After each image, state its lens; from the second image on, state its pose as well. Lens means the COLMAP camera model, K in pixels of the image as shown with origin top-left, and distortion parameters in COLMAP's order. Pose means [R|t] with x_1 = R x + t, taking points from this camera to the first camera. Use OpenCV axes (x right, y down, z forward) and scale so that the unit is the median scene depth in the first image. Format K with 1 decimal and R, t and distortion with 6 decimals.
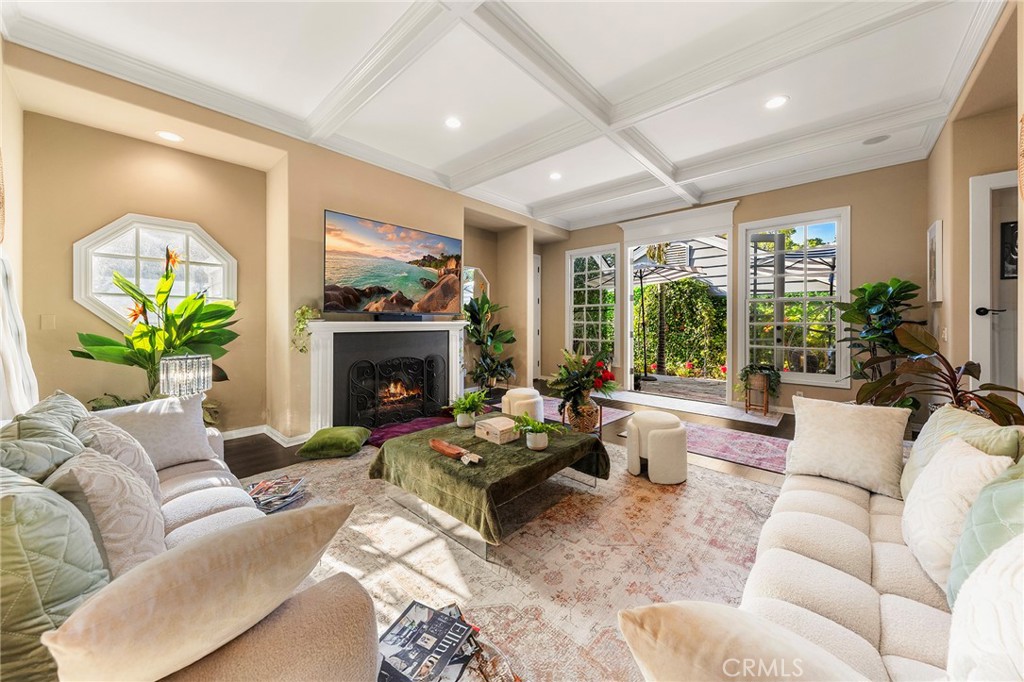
lens RADIAL K [[360.8, 0, 511.5], [0, 360.8, 321.5], [0, 0, 1]] dist [0.001805, -0.000010]
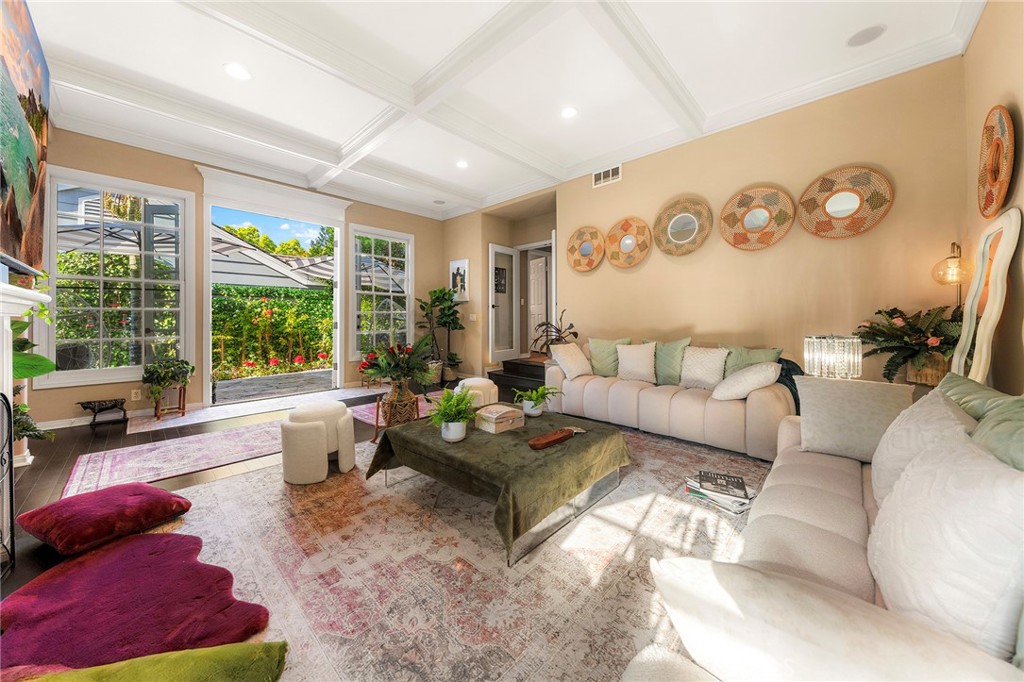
lens RADIAL K [[360.8, 0, 511.5], [0, 360.8, 321.5], [0, 0, 1]] dist [0.001805, -0.000010]
pose [[0.002154, -0.005940, 0.999980, -0.867821], [0.000206, 0.999982, 0.005939, 0.049221], [-0.999998, 0.000194, 0.002155, 0.888220]]
